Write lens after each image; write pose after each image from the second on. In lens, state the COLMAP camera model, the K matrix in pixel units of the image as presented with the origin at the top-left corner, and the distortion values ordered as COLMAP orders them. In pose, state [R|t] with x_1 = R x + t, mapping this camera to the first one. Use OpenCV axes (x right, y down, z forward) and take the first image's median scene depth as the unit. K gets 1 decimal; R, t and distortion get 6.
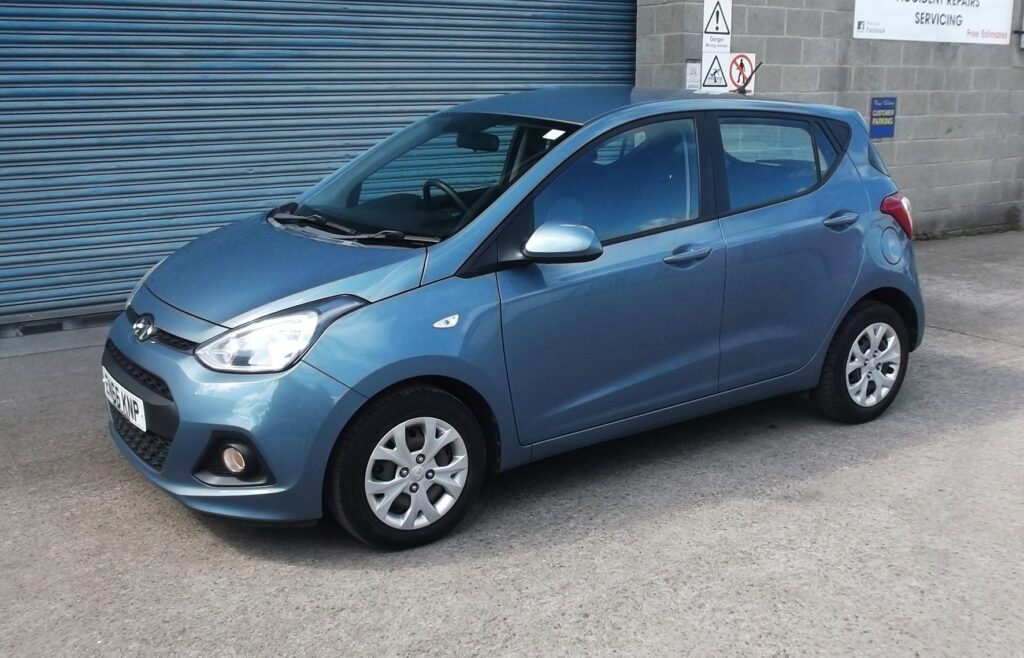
lens RADIAL K [[1055.4, 0, 518.1], [0, 1055.4, 327.1], [0, 0, 1]] dist [-0.050530, 0.000000]
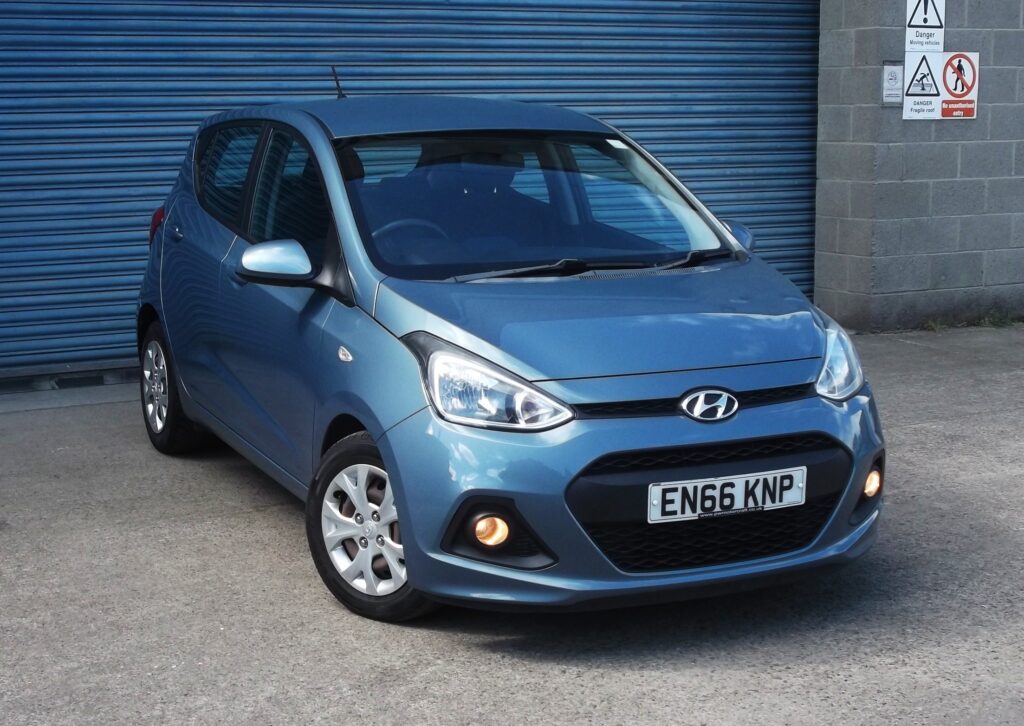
lens RADIAL K [[1665.9, 0, 478.0], [0, 1665.9, 351.6], [0, 0, 1]] dist [-0.036523, 0.000000]
pose [[0.992783, 0.015670, -0.118899, 0.027119], [-0.024260, 0.997171, -0.071147, 0.097803], [0.117448, 0.073518, 0.990354, -0.427747]]
